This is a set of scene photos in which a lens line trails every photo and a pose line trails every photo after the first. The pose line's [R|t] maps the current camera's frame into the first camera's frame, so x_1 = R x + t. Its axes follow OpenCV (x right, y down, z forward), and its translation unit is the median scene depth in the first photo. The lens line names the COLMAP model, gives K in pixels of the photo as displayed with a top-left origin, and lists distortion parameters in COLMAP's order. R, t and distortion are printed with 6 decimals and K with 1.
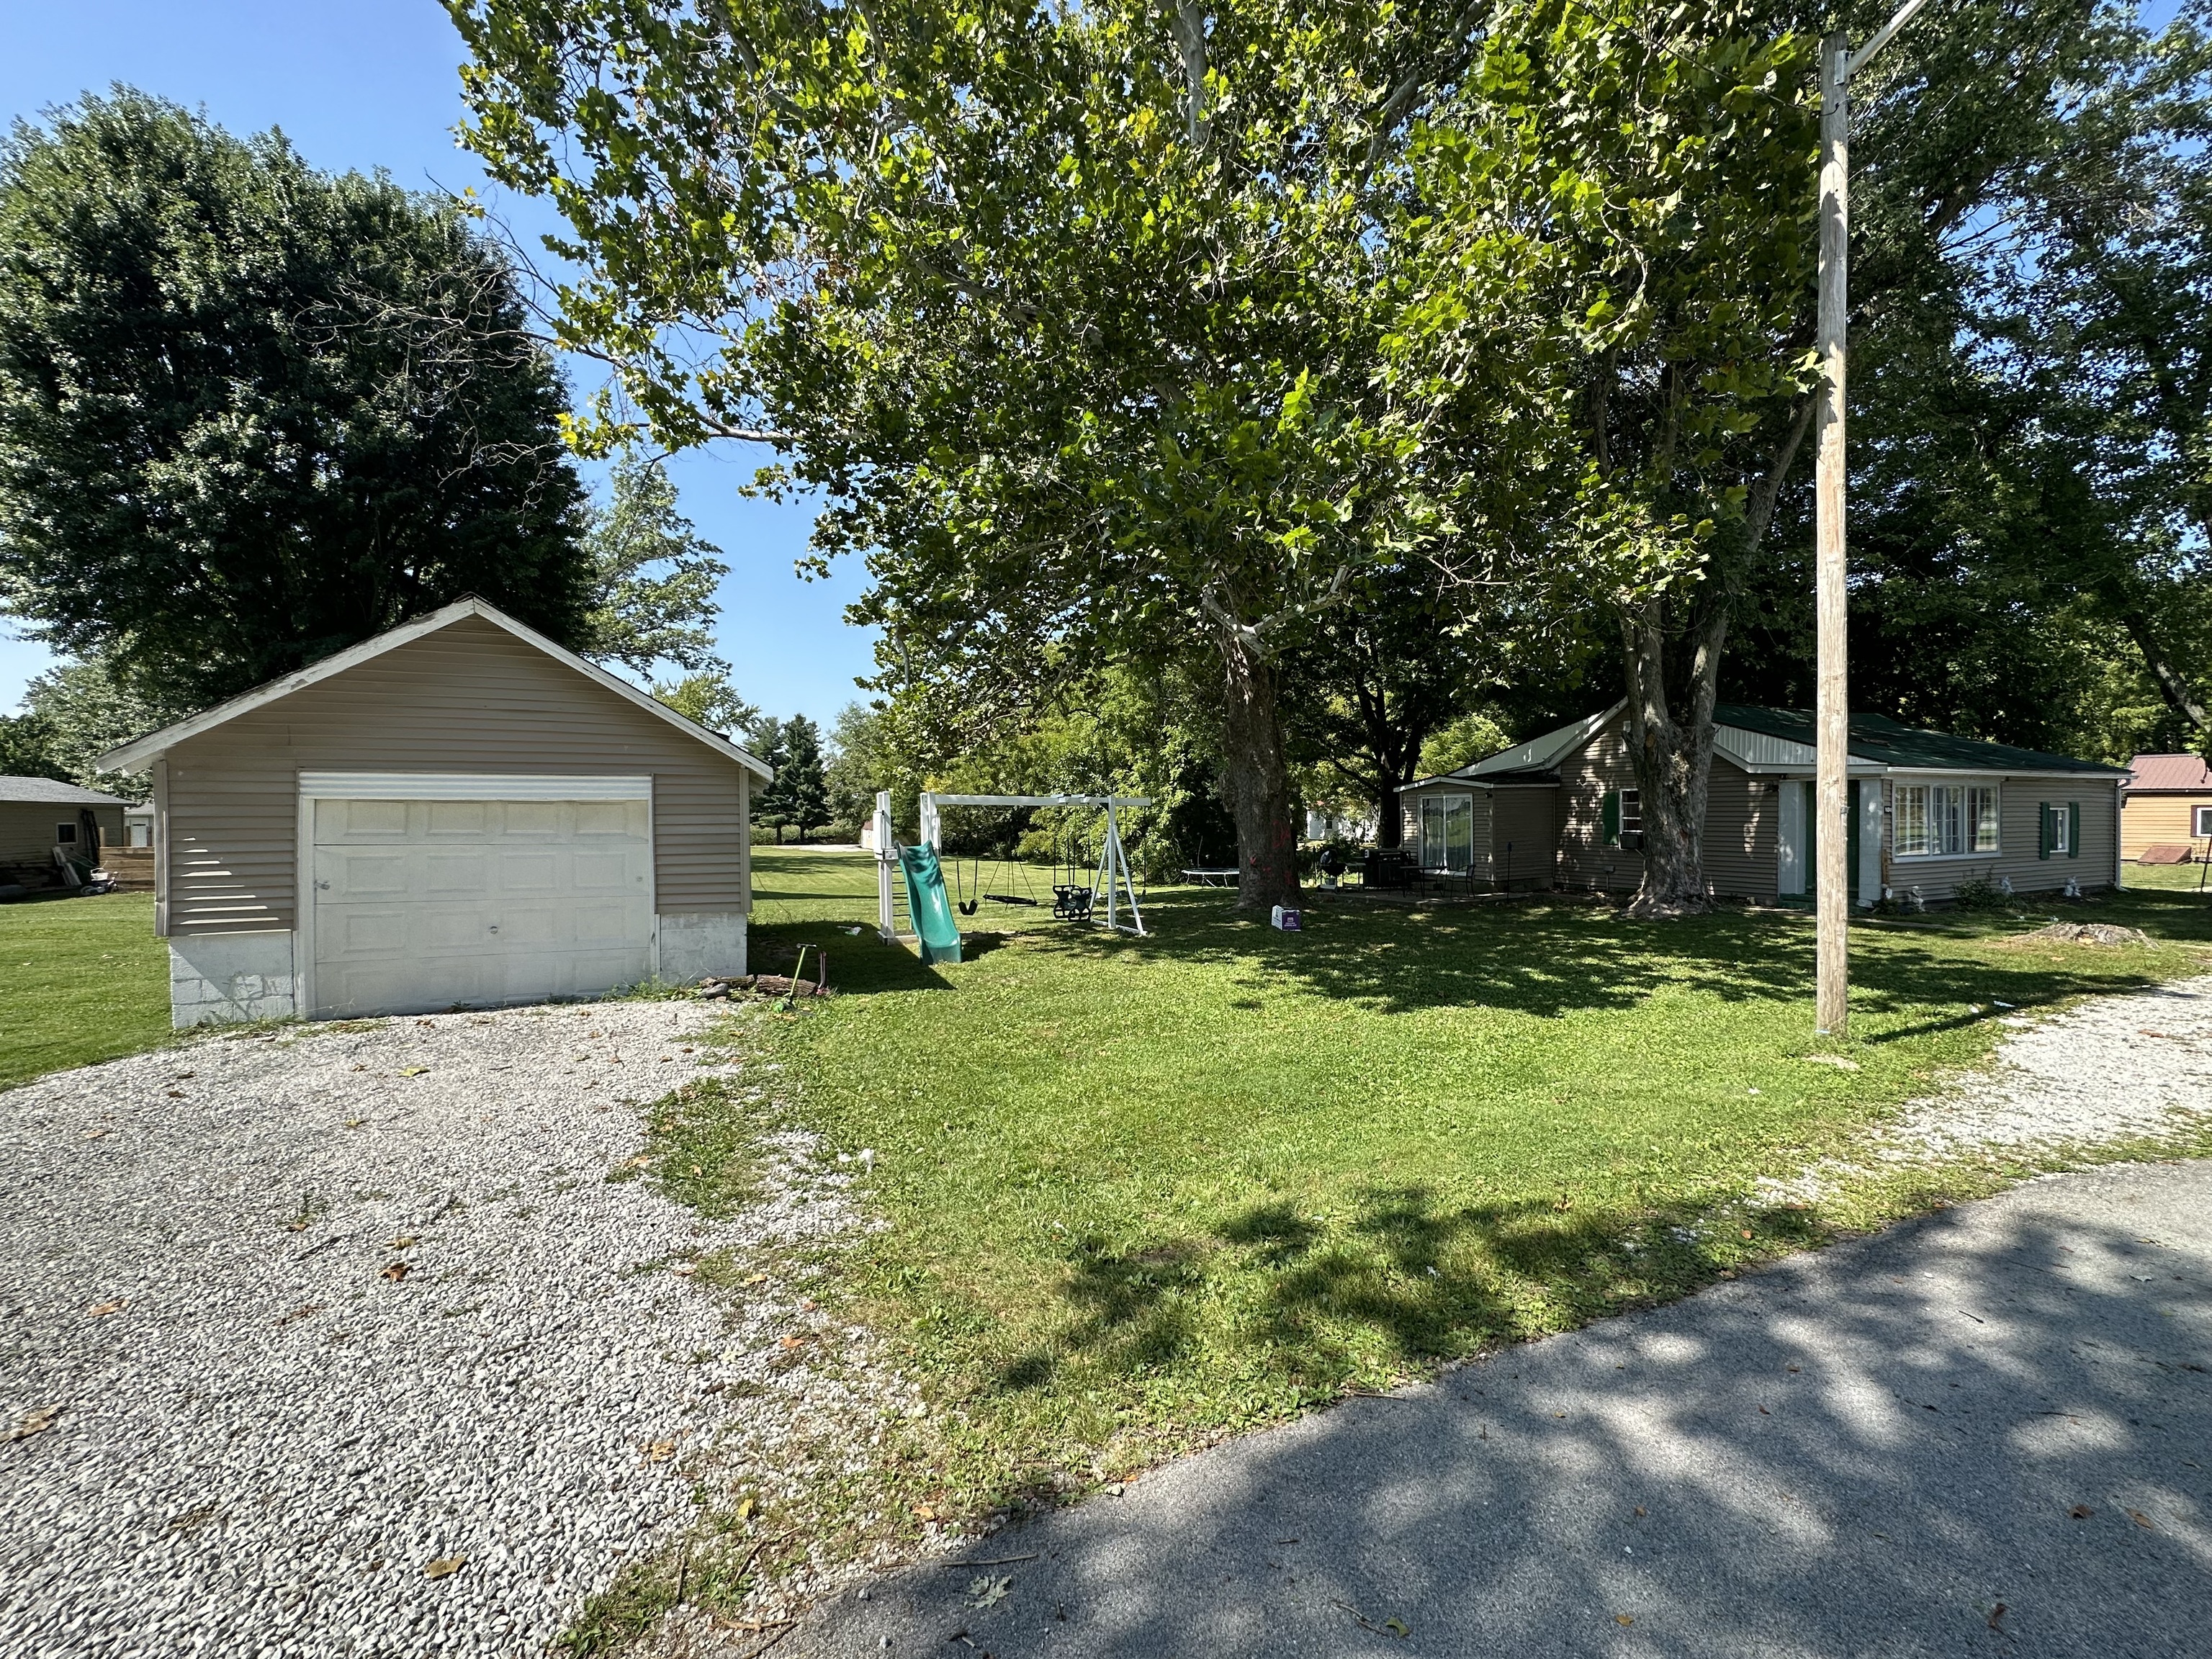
lens RADIAL K [[881.2, 0, 1108.6], [0, 881.2, 828.2], [0, 0, 1]] dist [-0.004173, 0.000419]
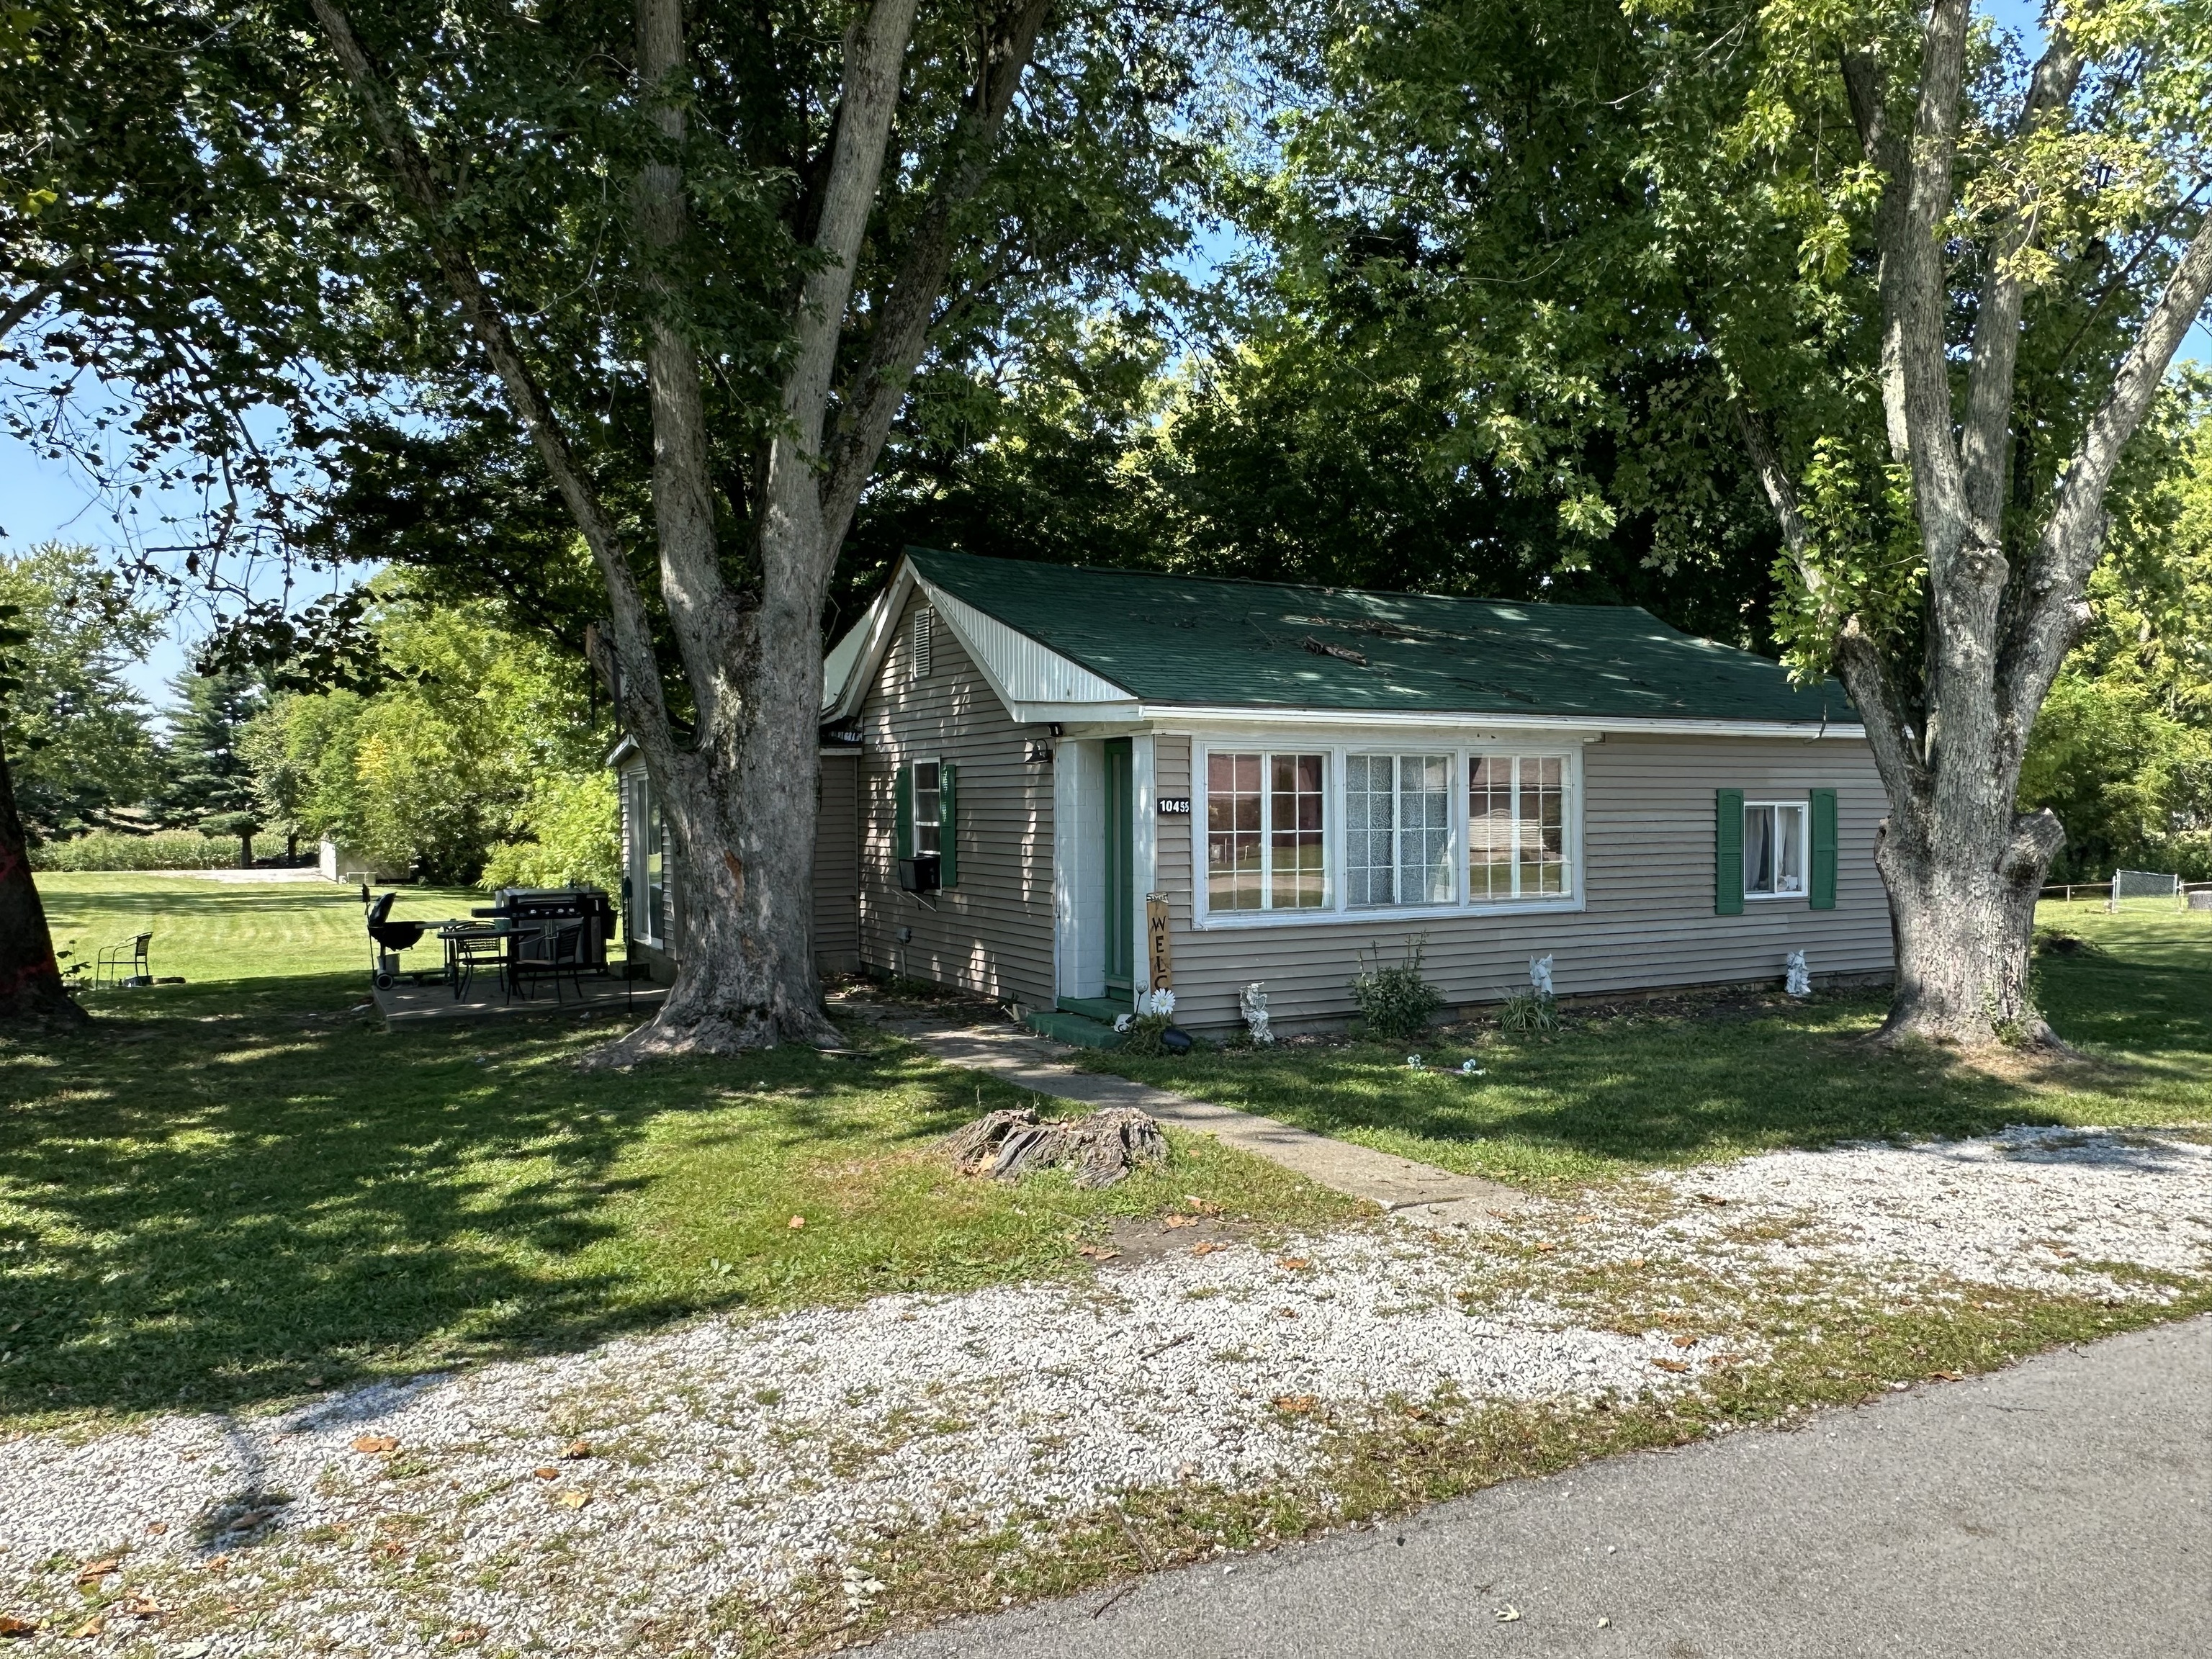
lens RADIAL K [[1551.1, 0, 1104.0], [0, 1551.1, 824.4], [0, 0, 1]] dist [-0.001936, -0.001326]
pose [[0.998224, 0.000036, 0.059571, 0.833859], [0.000396, 0.999974, -0.007238, -0.006804], [-0.059570, 0.007249, 0.998198, 0.252672]]
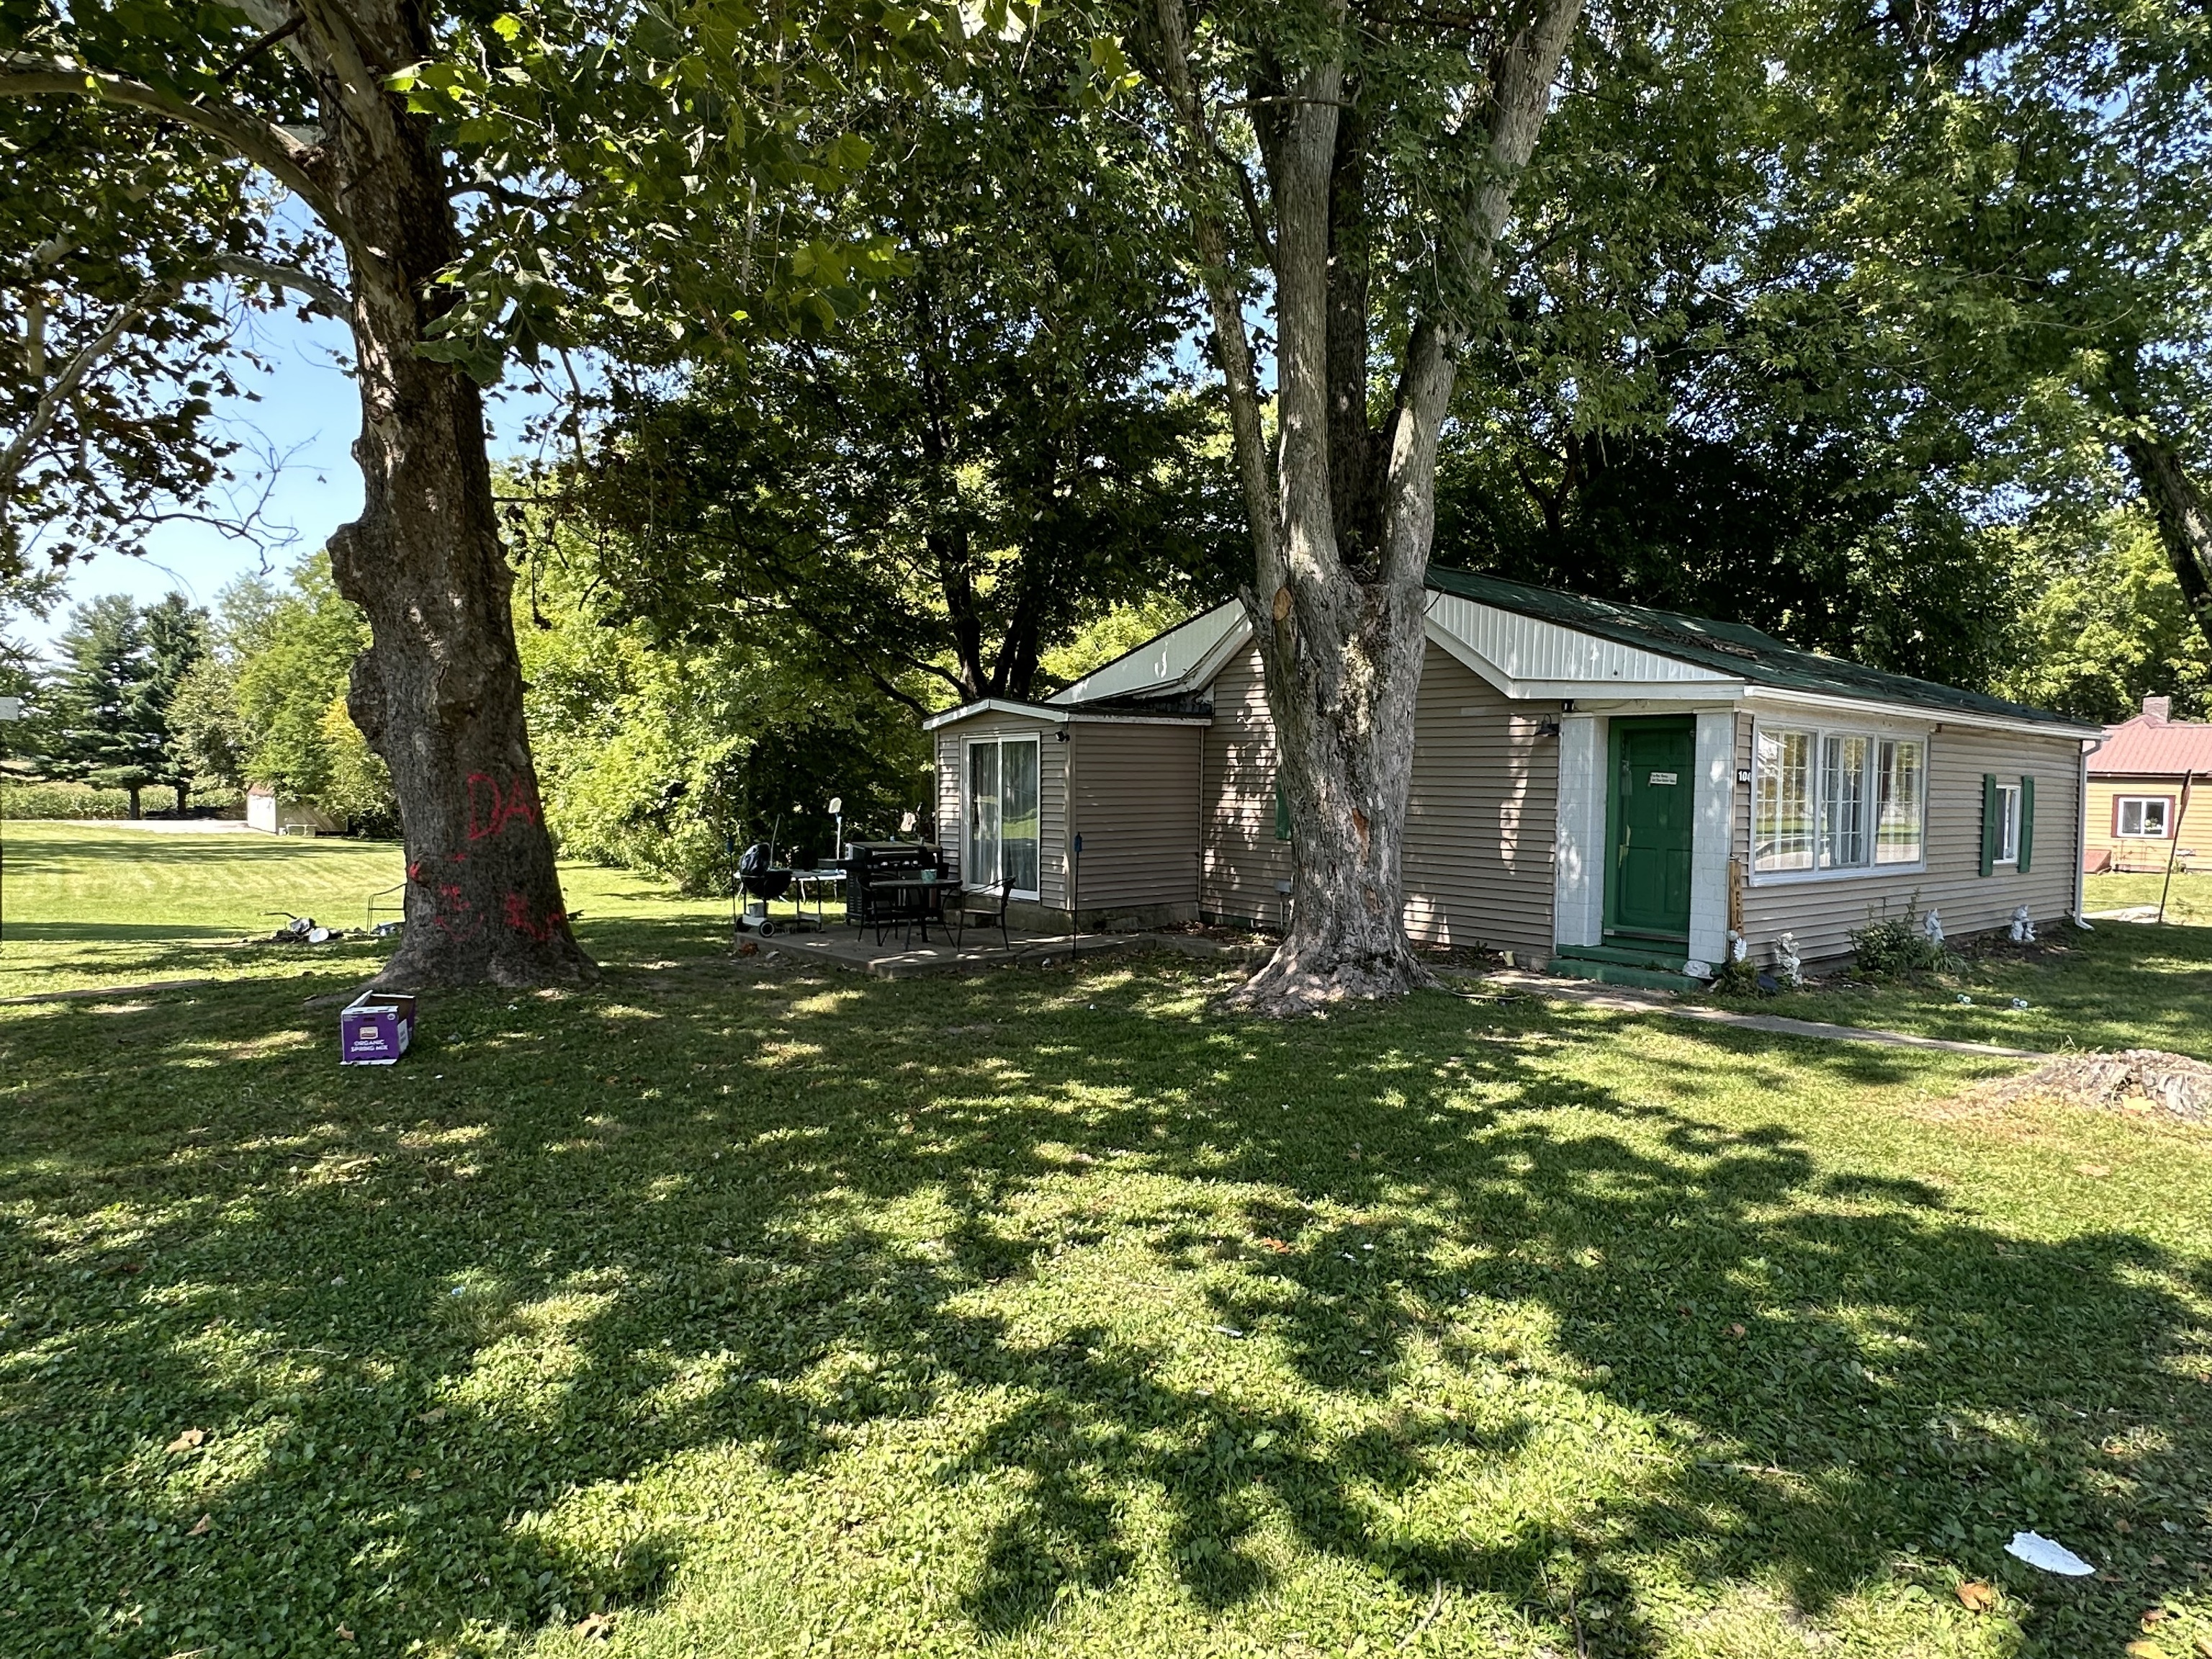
lens RADIAL K [[1271.6, 0, 1106.5], [0, 1271.6, 836.0], [0, 0, 1]] dist [-0.004157, 0.000630]
pose [[0.970720, 0.012454, 0.239891, 0.390129], [-0.018155, 0.999602, 0.021571, 0.003029], [-0.239527, -0.025295, 0.970560, 0.416285]]
